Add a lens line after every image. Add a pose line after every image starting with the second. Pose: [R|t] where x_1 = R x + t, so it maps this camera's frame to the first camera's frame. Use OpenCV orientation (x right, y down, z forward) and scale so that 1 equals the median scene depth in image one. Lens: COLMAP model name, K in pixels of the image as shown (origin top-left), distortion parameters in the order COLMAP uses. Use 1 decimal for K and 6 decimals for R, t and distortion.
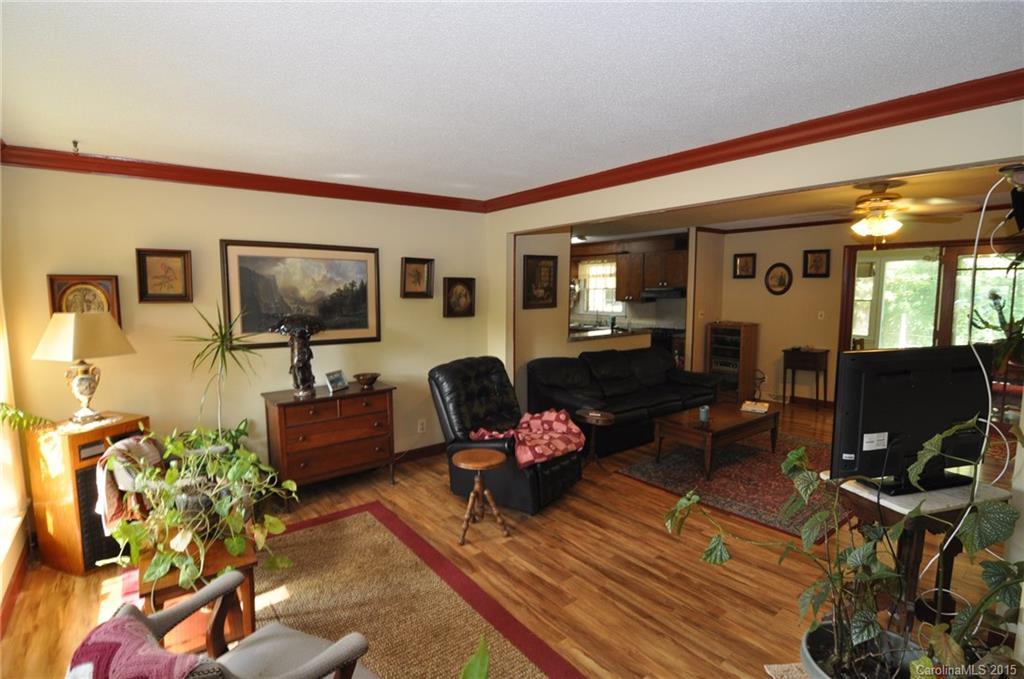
lens RADIAL K [[488.9, 0, 505.5], [0, 488.9, 341.4], [0, 0, 1]] dist [-0.009365, -0.004768]
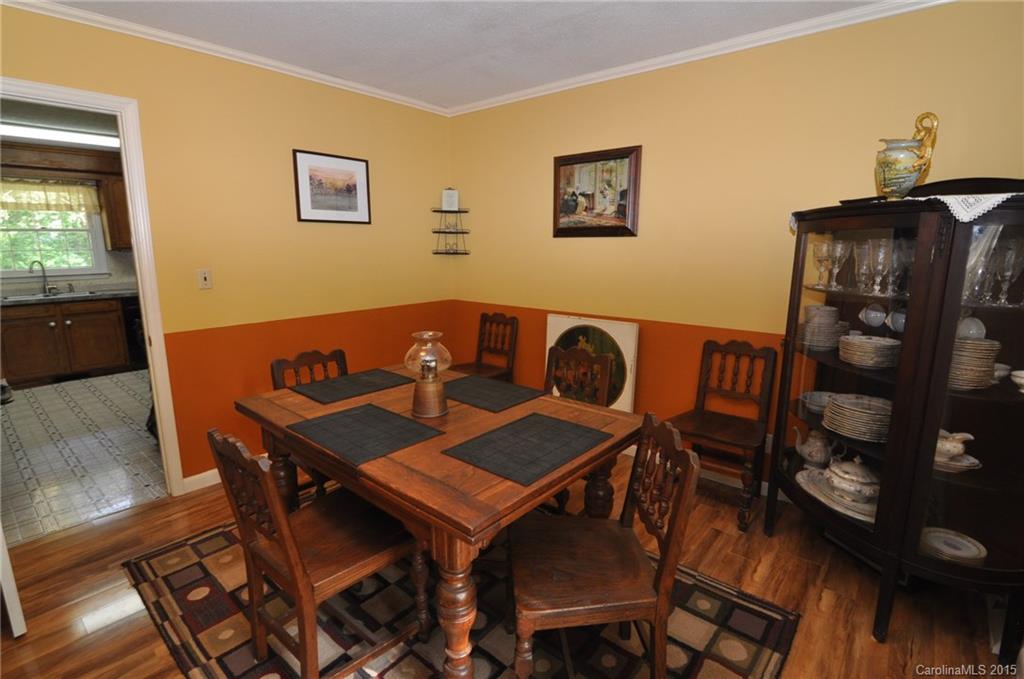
lens RADIAL K [[488.9, 0, 500.9], [0, 488.9, 340.9], [0, 0, 1]] dist [-0.009365, -0.004768]
pose [[-0.199667, -0.180935, 0.963014, -0.650878], [0.107883, 0.972770, 0.205136, -0.052807], [-0.973907, 0.144852, -0.174710, 0.801048]]
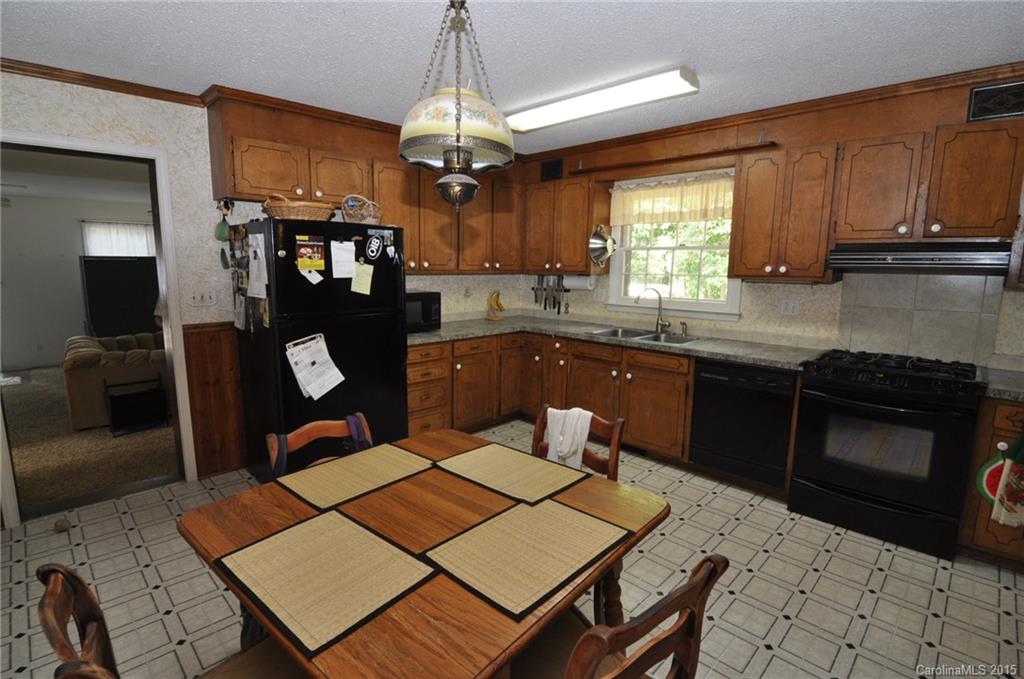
lens RADIAL K [[488.9, 0, 507.4], [0, 488.9, 340.5], [0, 0, 1]] dist [-0.009365, -0.004768]
pose [[0.991504, -0.006193, 0.129928, -0.002484], [-0.000389, 0.998720, 0.050578, -0.065403], [-0.130075, -0.050199, 0.990233, 0.802182]]
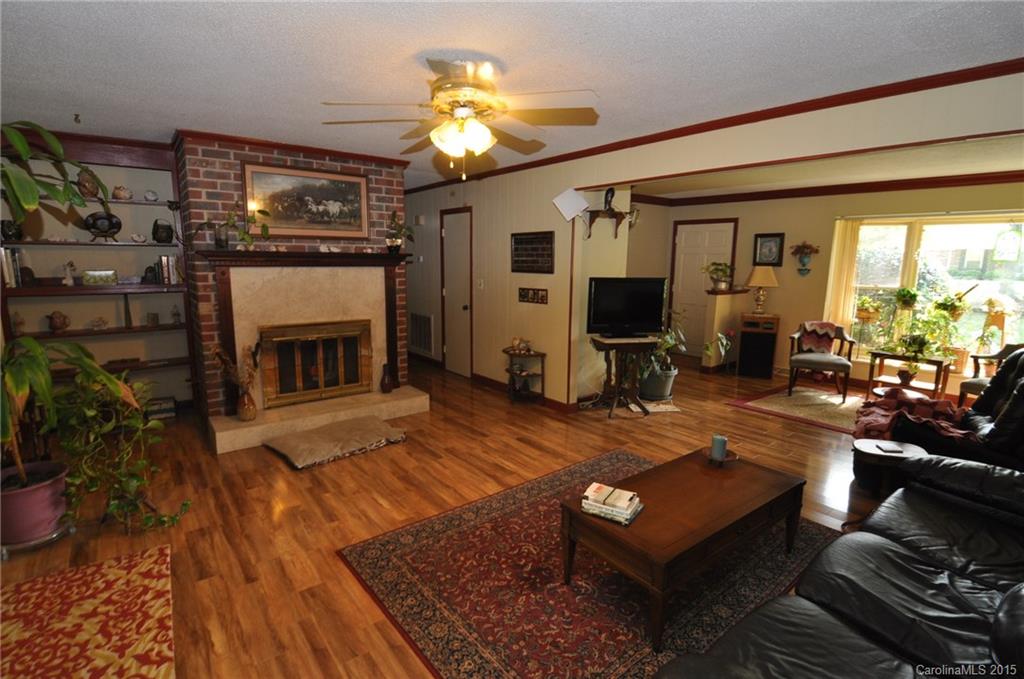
lens RADIAL K [[488.9, 0, 504.3], [0, 488.9, 337.3], [0, 0, 1]] dist [-0.009365, -0.004768]
pose [[-0.999991, -0.002825, -0.003081, 0.420380], [-0.003552, 0.962908, 0.269805, -0.095744], [0.002205, 0.269814, -0.962910, 0.958569]]
